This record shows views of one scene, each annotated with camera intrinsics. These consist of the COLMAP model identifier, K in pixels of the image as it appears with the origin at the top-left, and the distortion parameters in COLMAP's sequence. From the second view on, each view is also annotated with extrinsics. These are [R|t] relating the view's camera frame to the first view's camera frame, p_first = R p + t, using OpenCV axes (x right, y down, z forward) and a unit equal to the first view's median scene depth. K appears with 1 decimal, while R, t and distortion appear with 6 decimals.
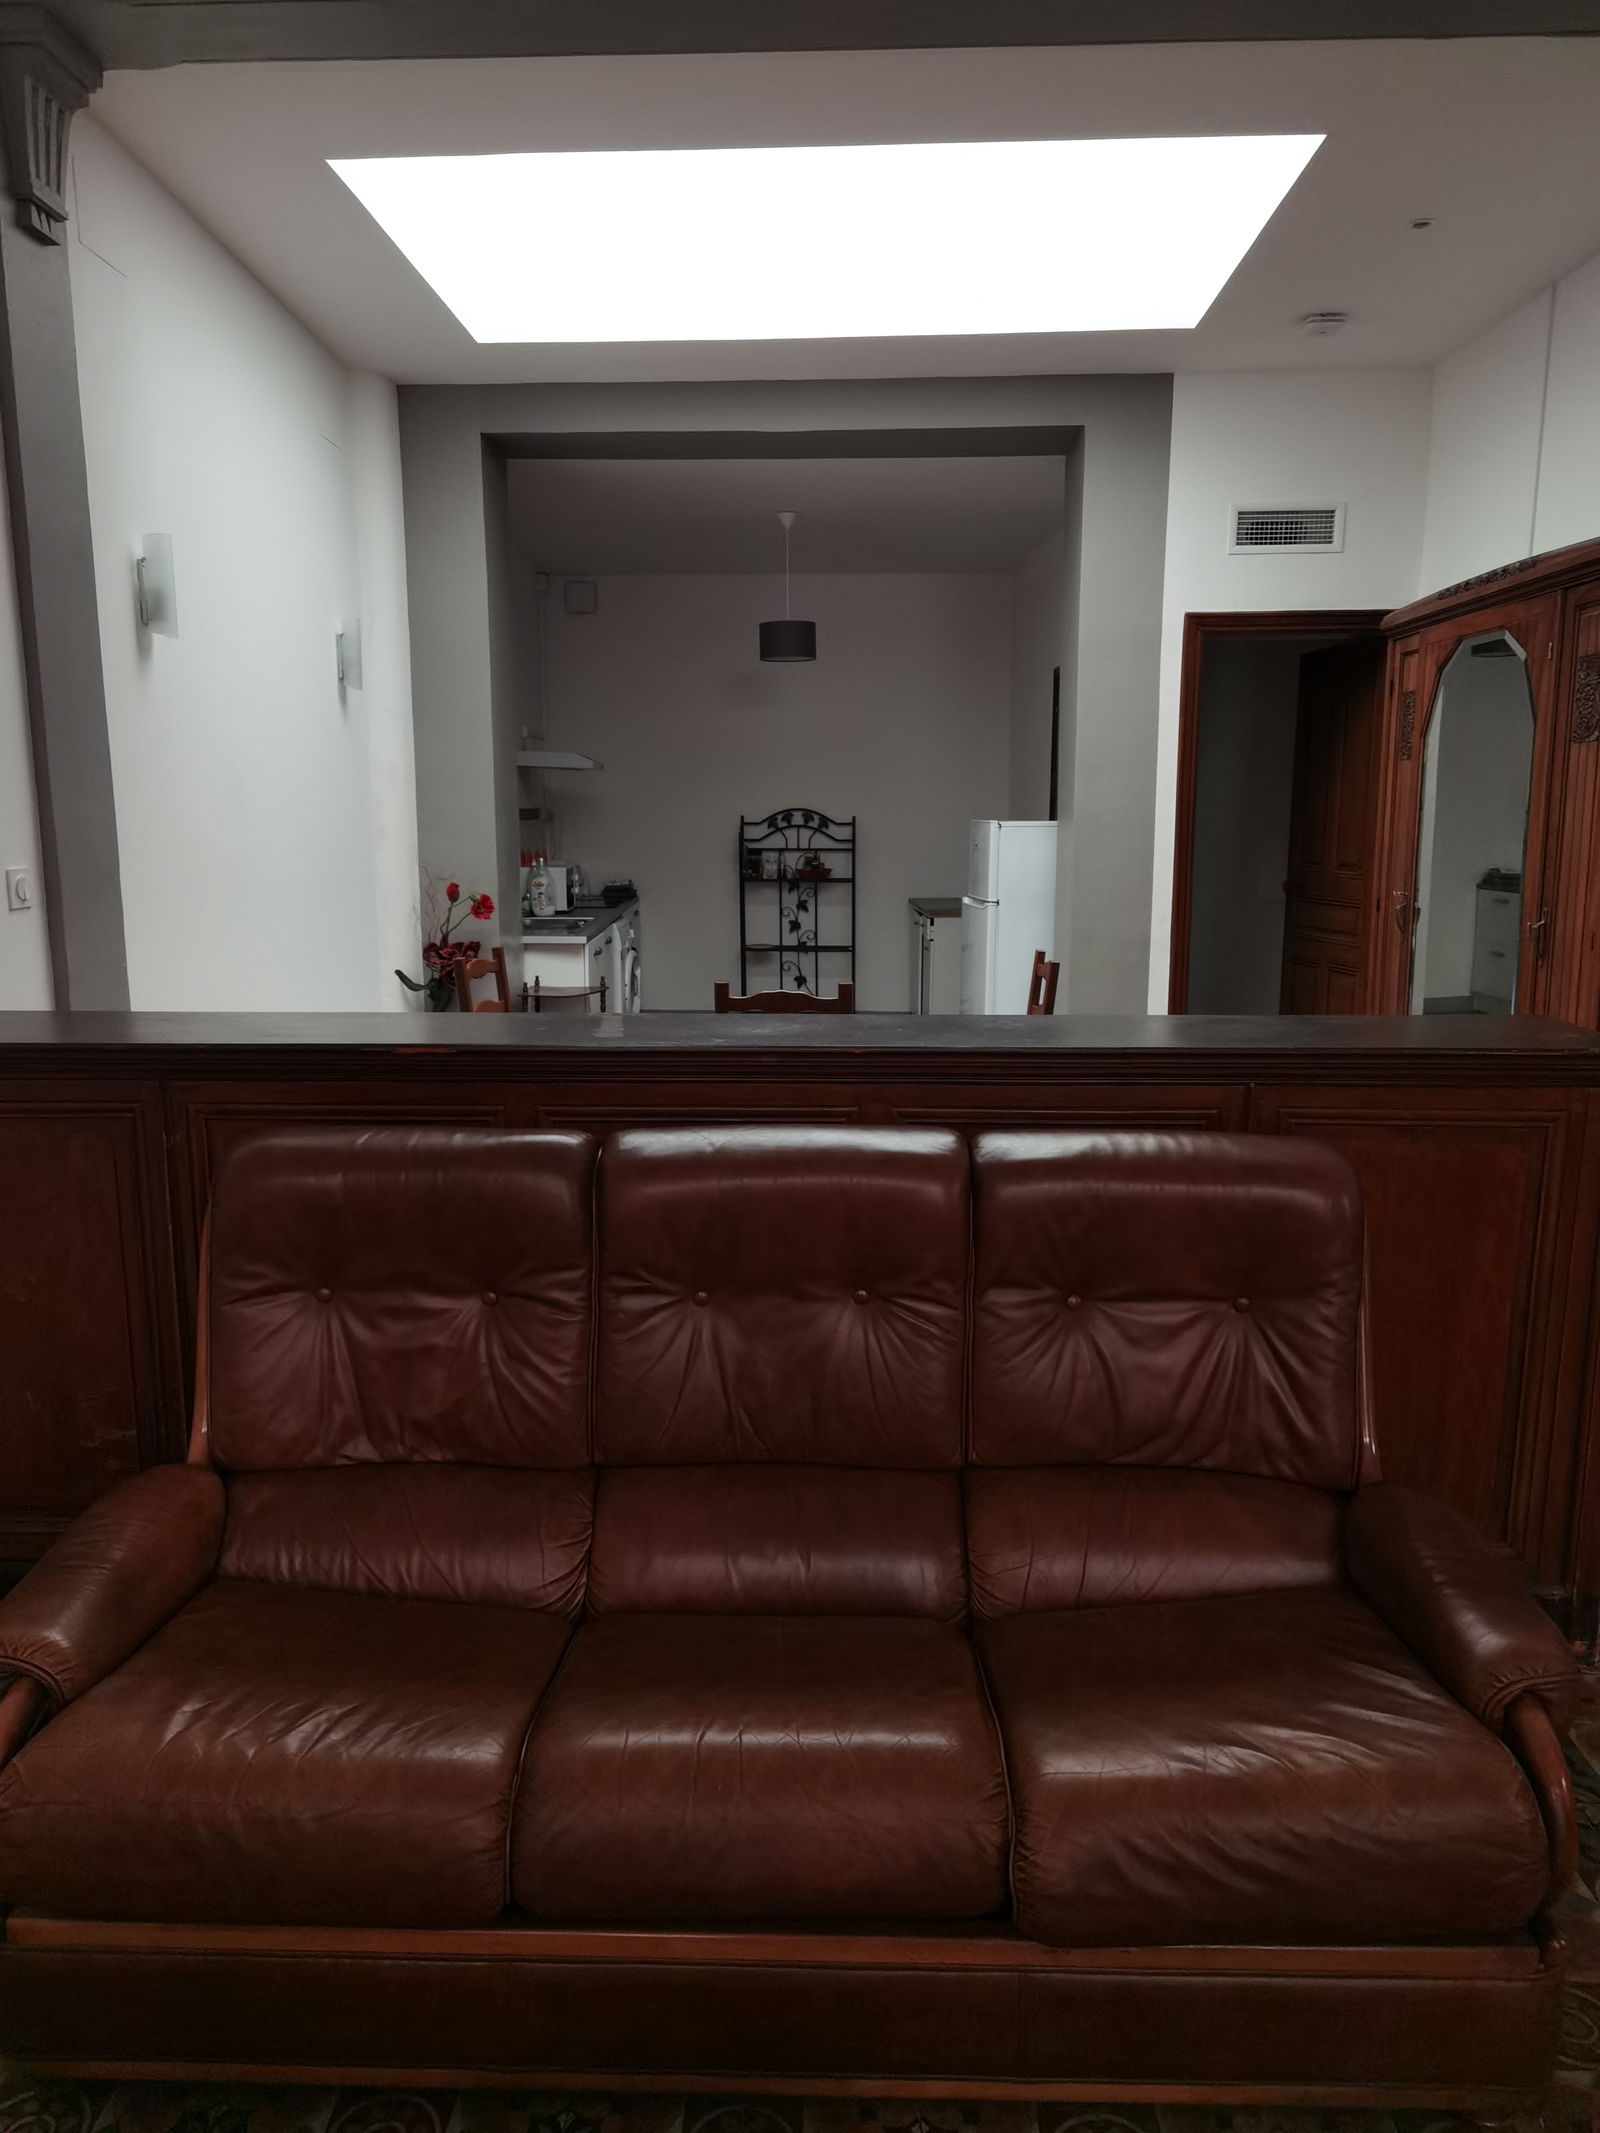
lens RADIAL K [[1455.5, 0, 800.0], [0, 1455.5, 1066.5], [0, 0, 1]] dist [0.033124, 0.001260]
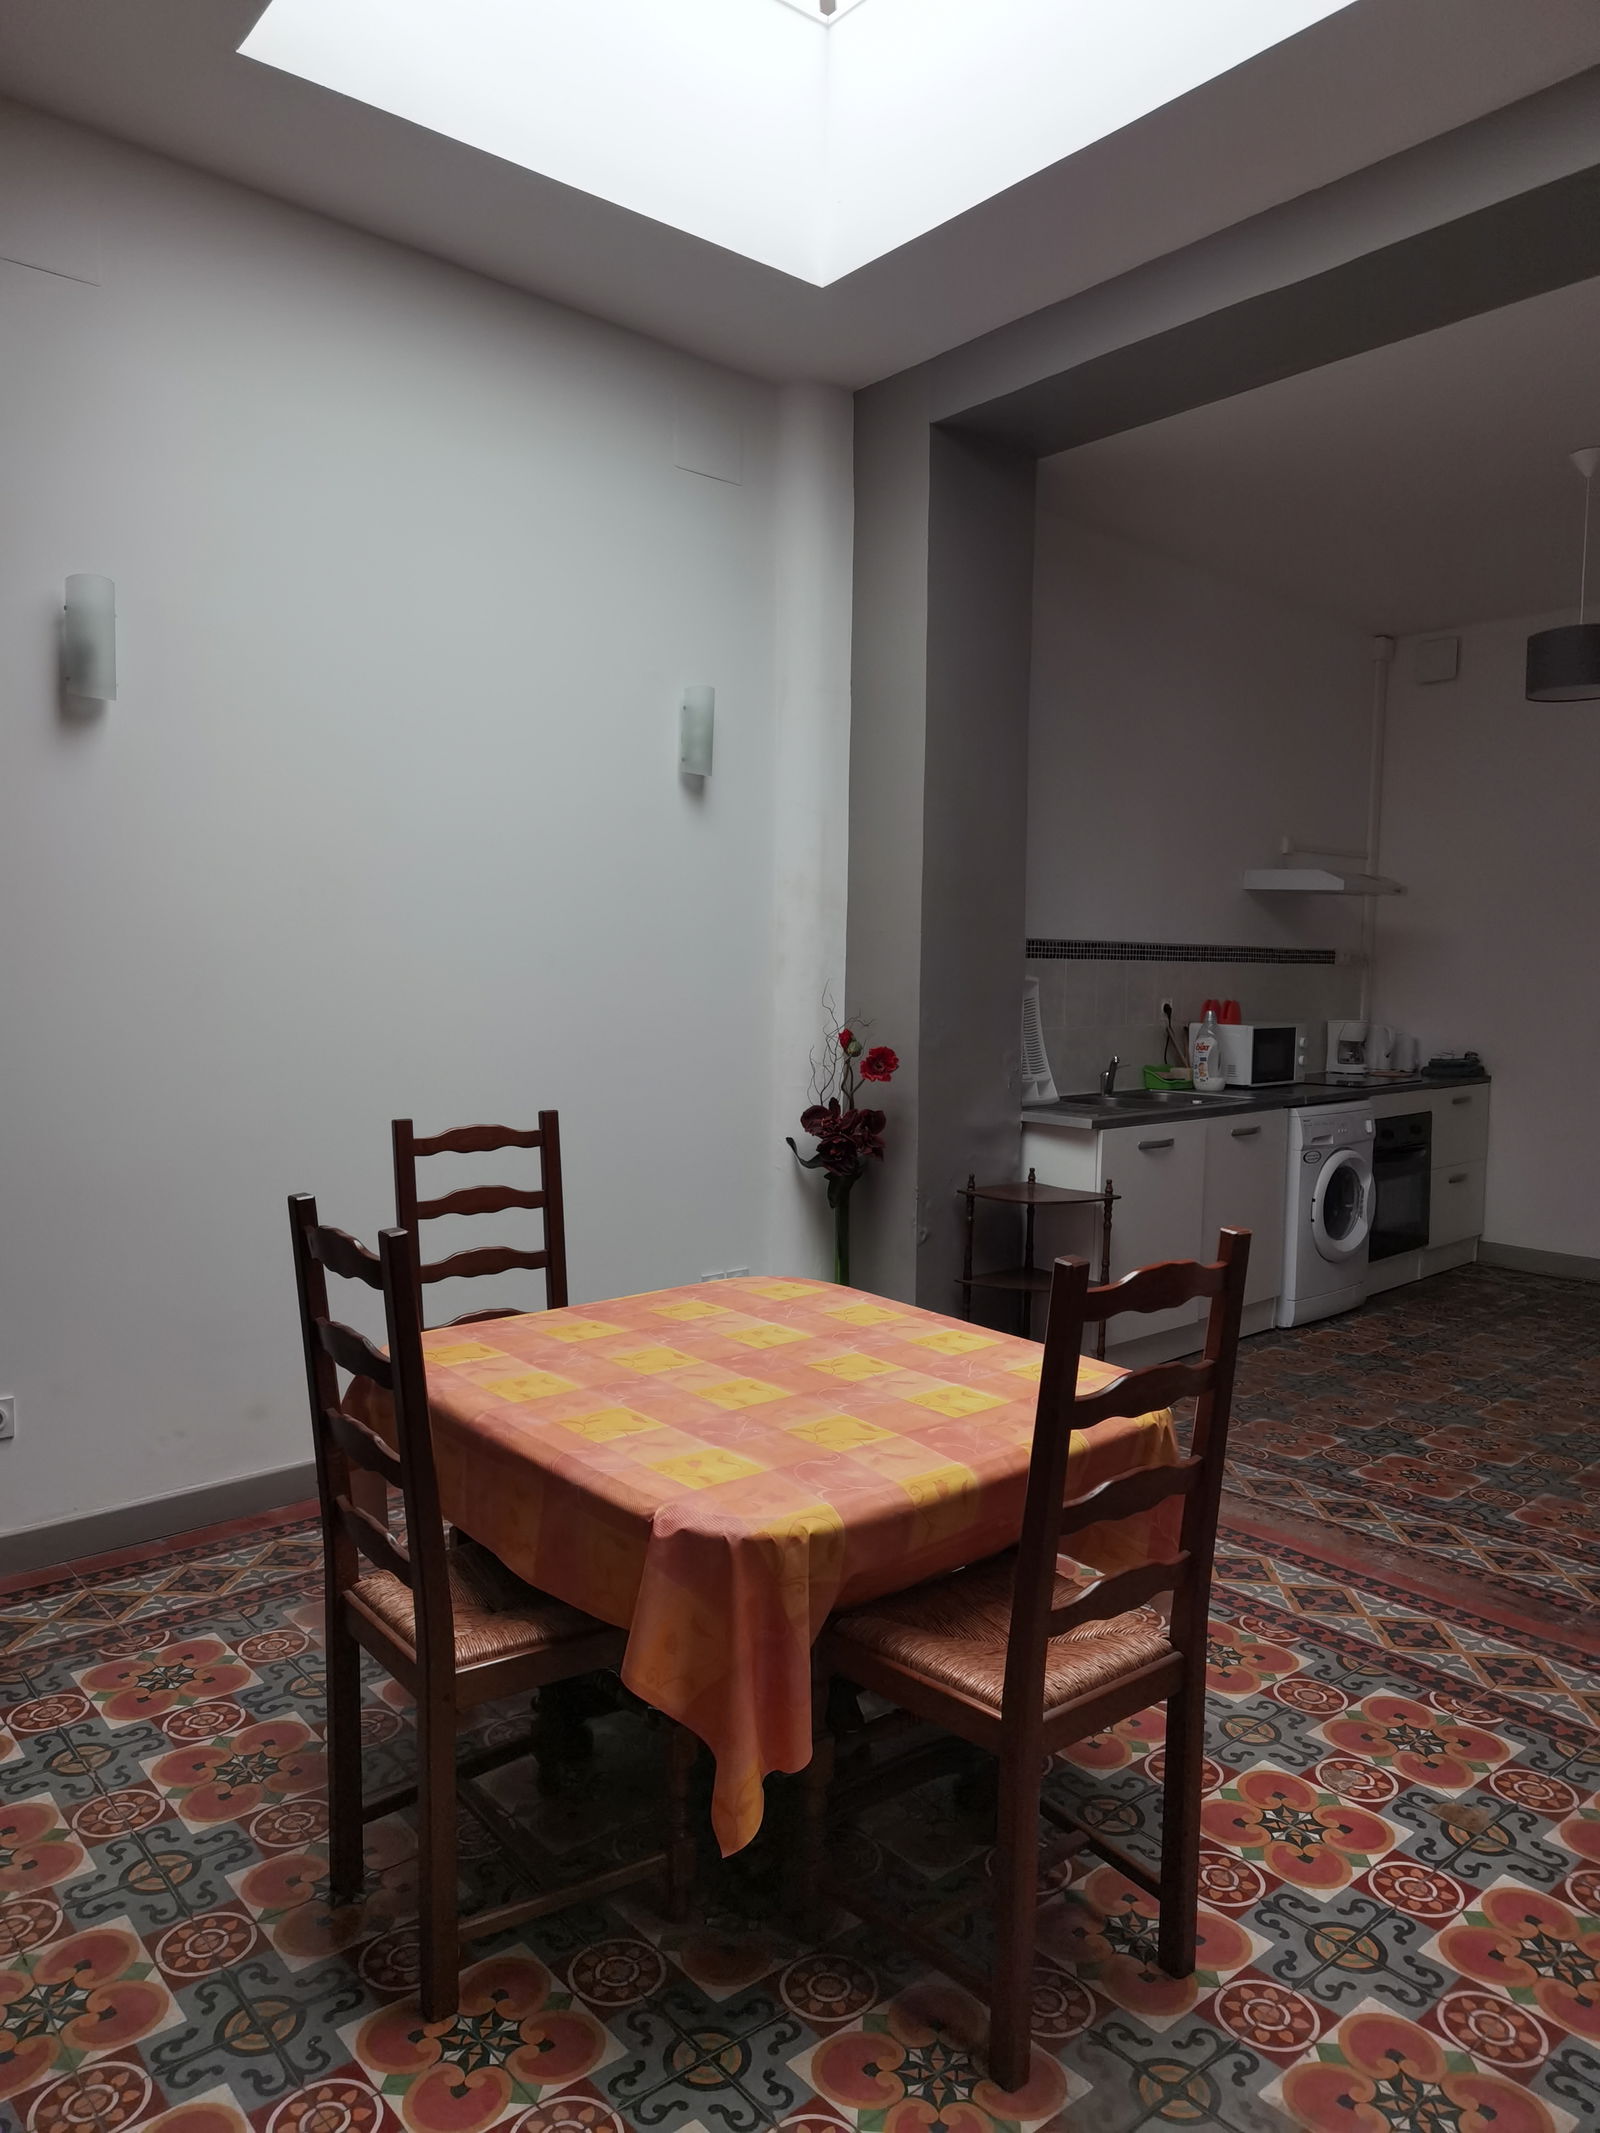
lens RADIAL K [[1447.5, 0, 792.4], [0, 1447.5, 1097.5], [0, 0, 1]] dist [0.037163, -0.000027]
pose [[0.666428, 0.076632, -0.741620, 0.184093], [-0.143681, 0.989259, -0.026893, -0.042137], [0.731593, 0.124479, 0.670281, 0.305209]]
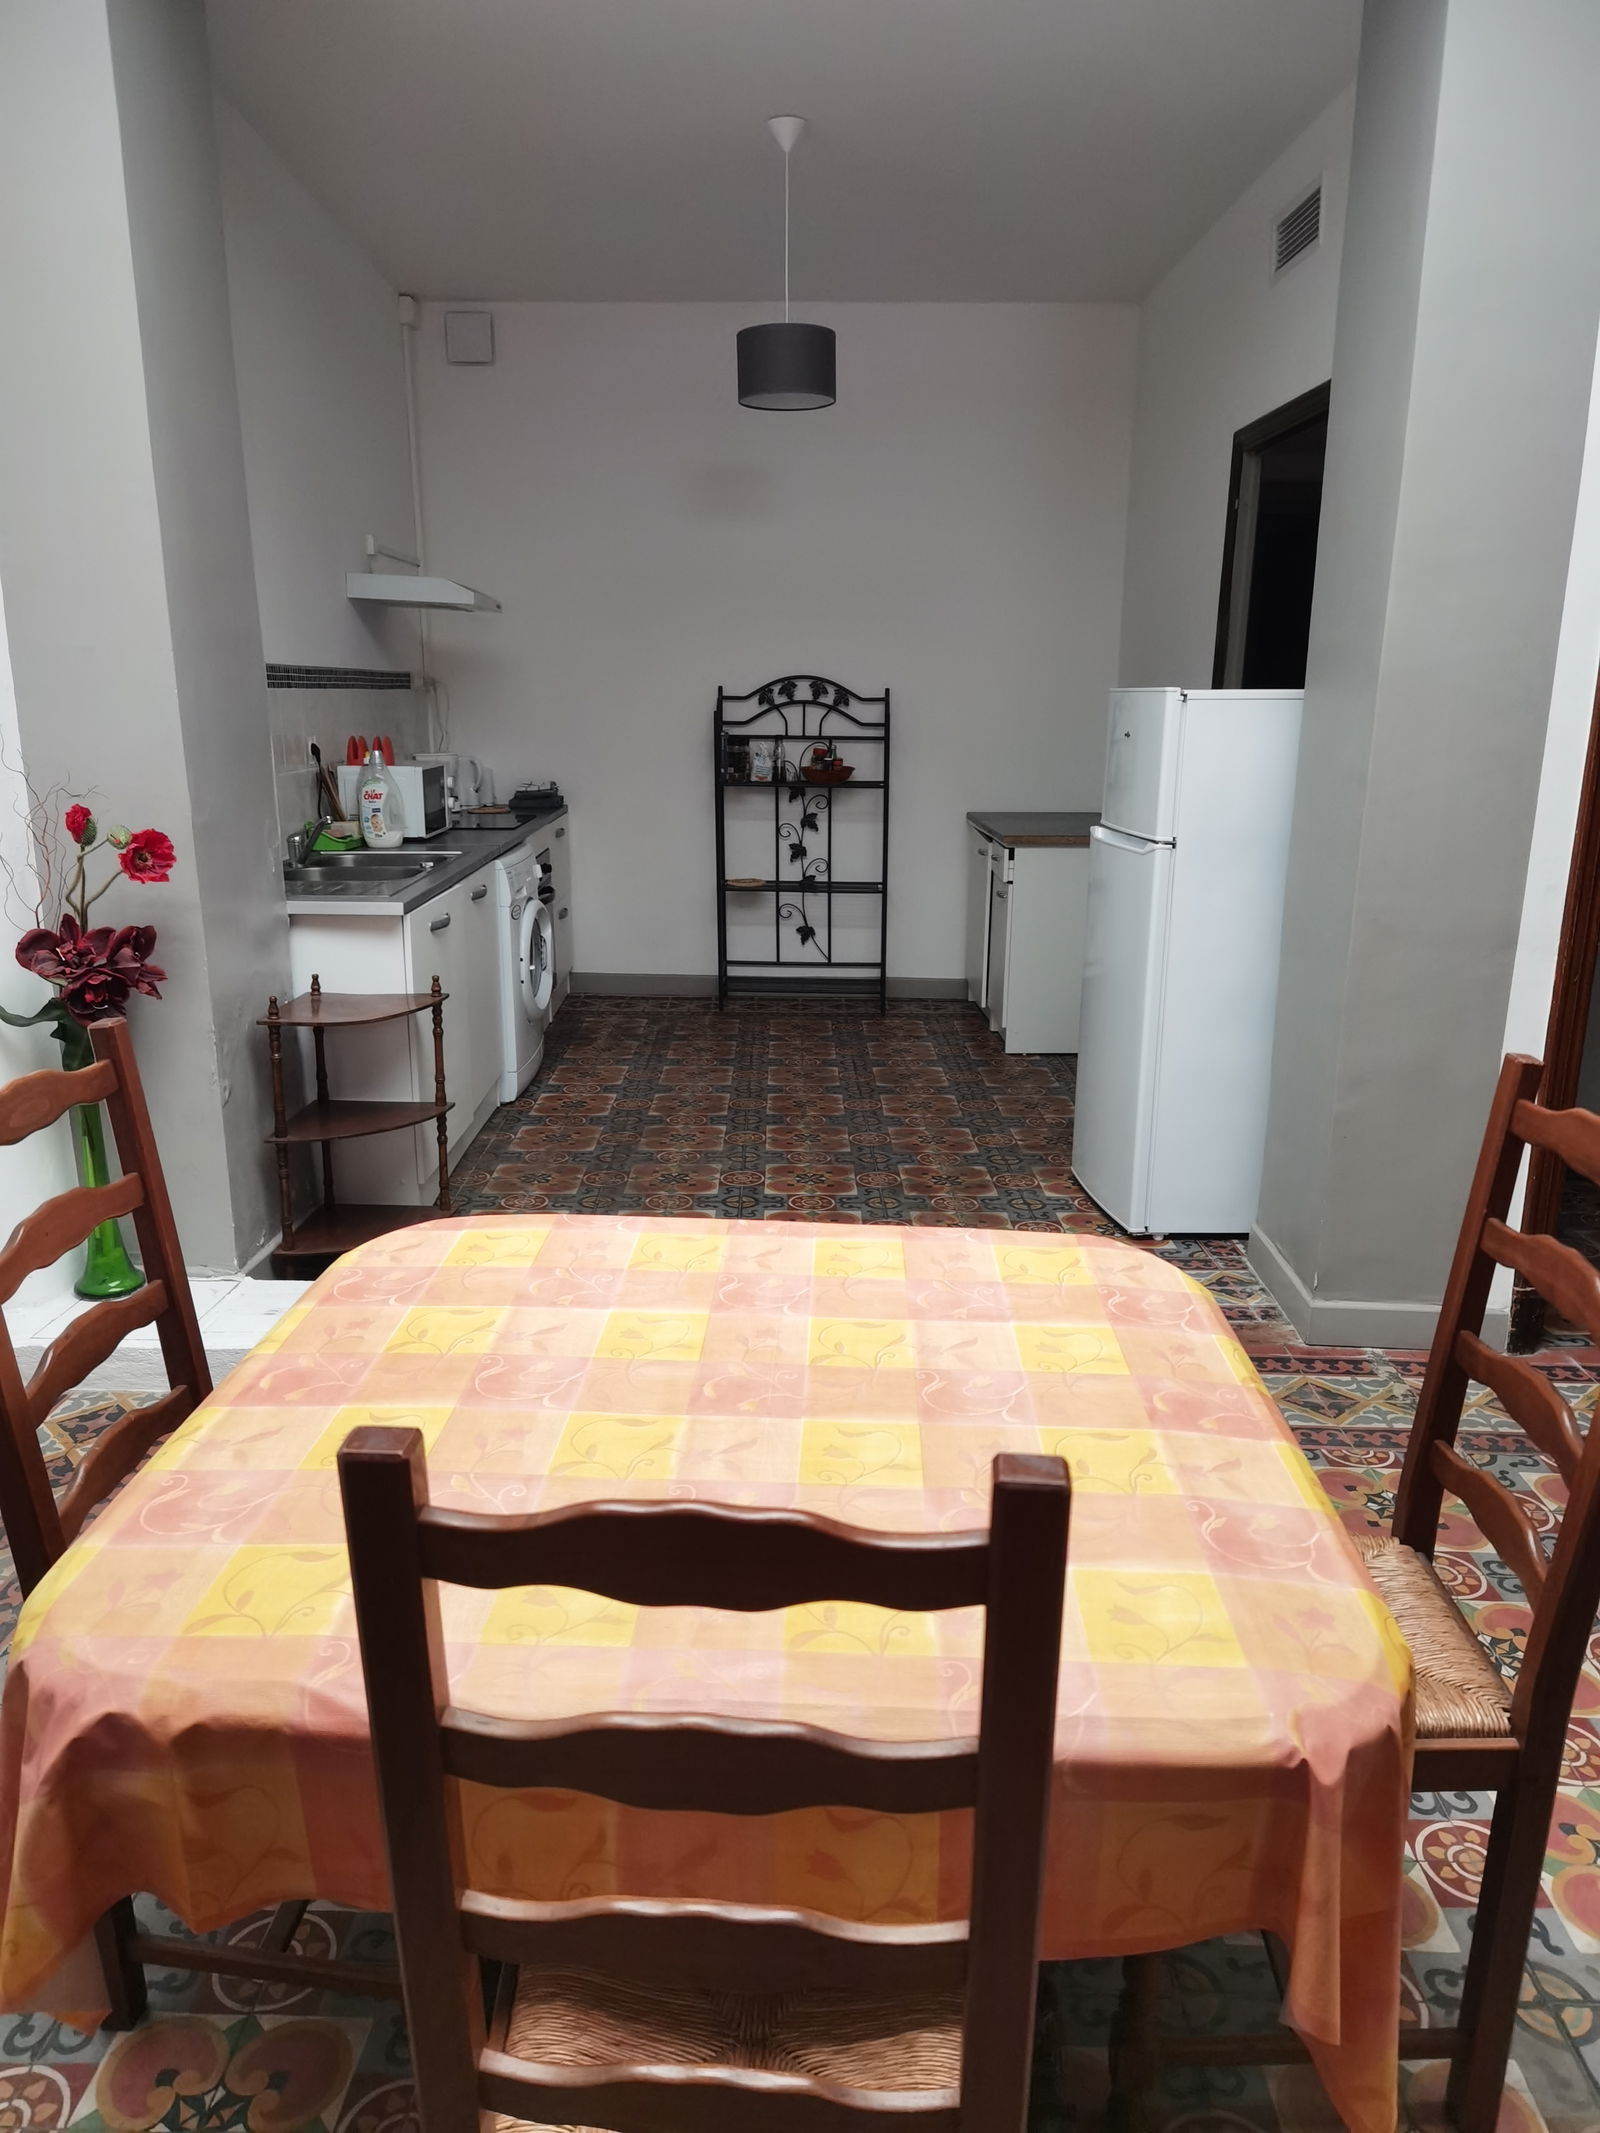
lens RADIAL K [[1455.5, 0, 800.0], [0, 1455.5, 1066.5], [0, 0, 1]] dist [0.033124, 0.001260]
pose [[0.999970, 0.006758, -0.003900, 0.000719], [-0.006443, 0.997101, 0.075821, -0.049104], [0.004401, -0.075794, 0.997114, 0.320715]]
